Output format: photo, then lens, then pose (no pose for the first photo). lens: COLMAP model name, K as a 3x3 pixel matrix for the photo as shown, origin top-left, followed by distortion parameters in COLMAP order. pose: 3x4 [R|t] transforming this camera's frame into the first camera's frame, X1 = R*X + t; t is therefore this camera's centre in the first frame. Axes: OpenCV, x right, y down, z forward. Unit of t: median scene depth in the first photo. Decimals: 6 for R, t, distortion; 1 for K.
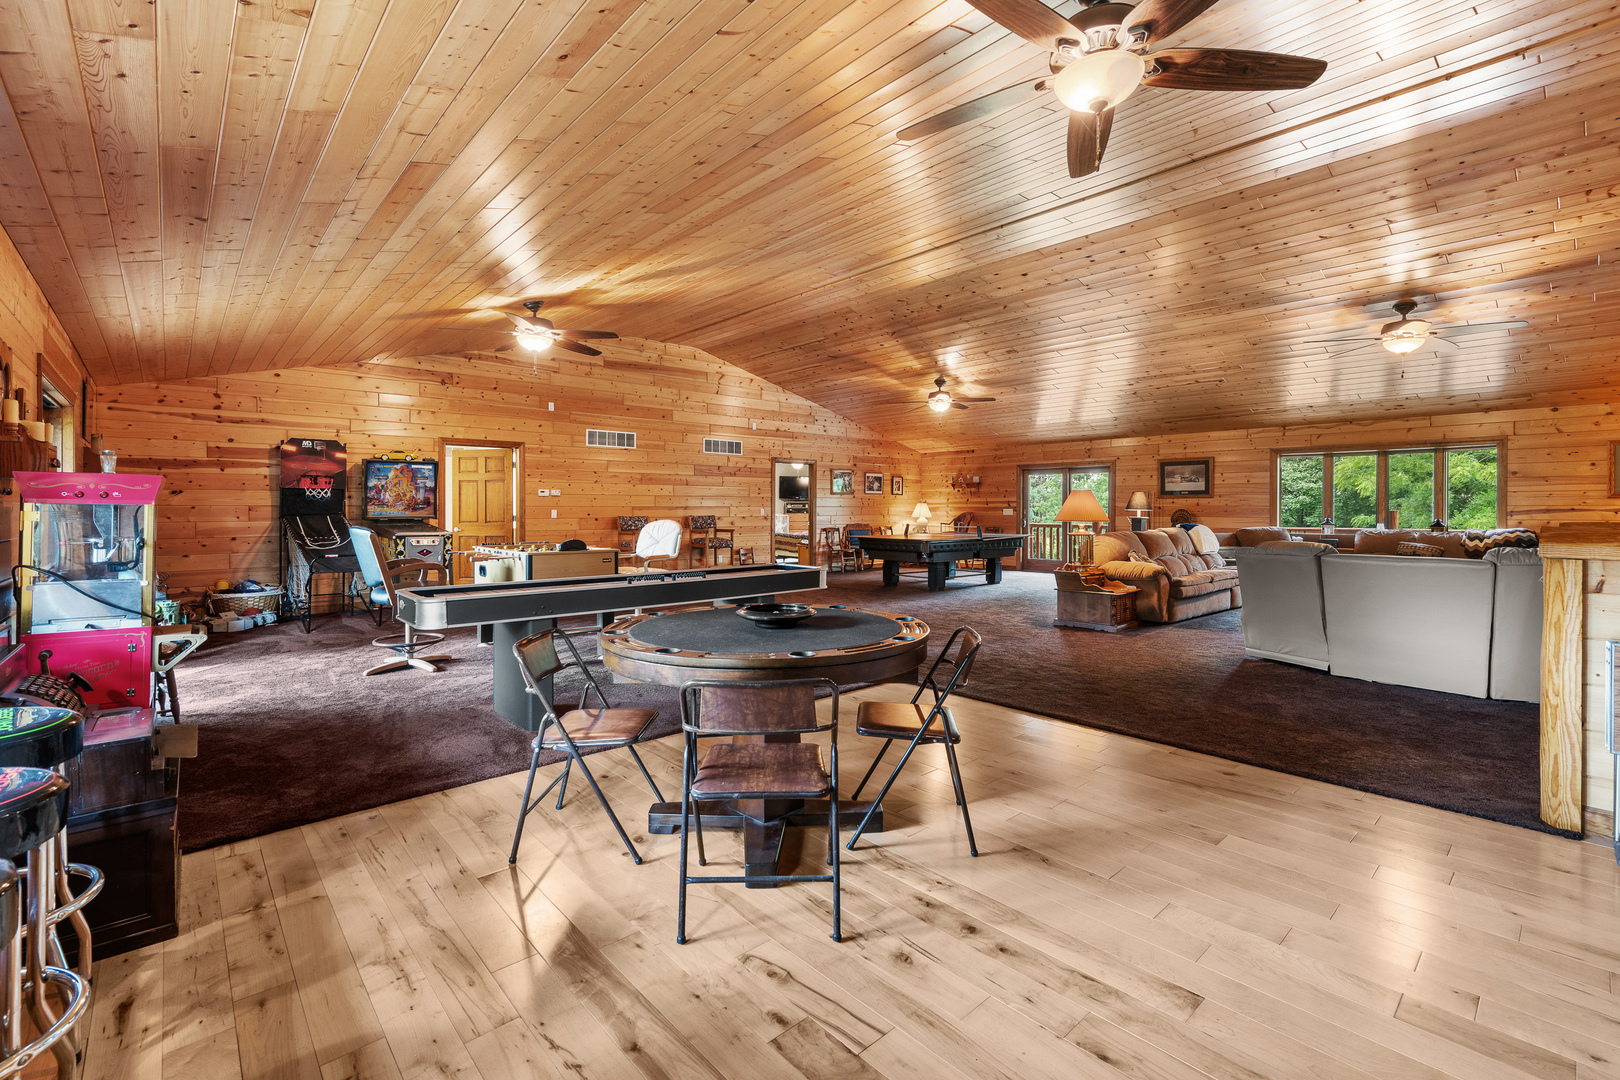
lens RADIAL K [[697.5, 0, 813.9], [0, 697.5, 510.8], [0, 0, 1]] dist [-0.001115, -0.000455]
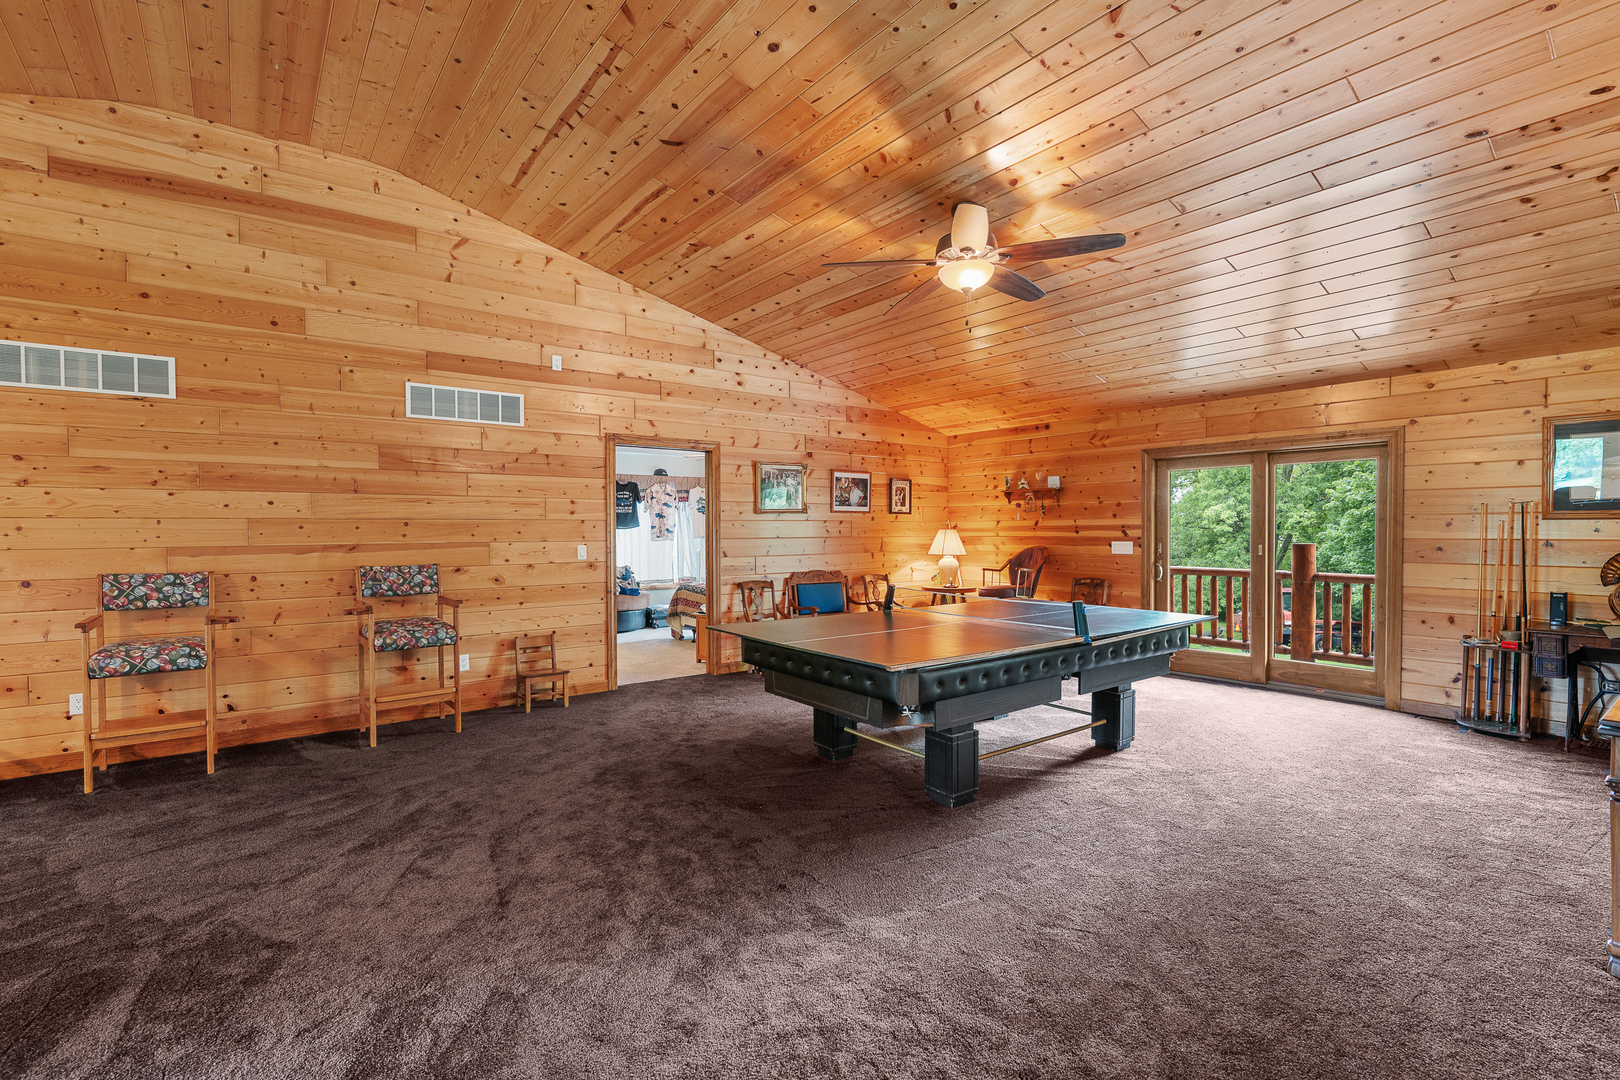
lens RADIAL K [[743.4, 0, 808.5], [0, 743.4, 538.1], [0, 0, 1]] dist [-0.000929, -0.000577]
pose [[0.997579, -0.003744, -0.069439, 0.098174], [0.004328, 0.999957, 0.008258, -0.010324], [0.069405, -0.008539, 0.997552, 0.476911]]
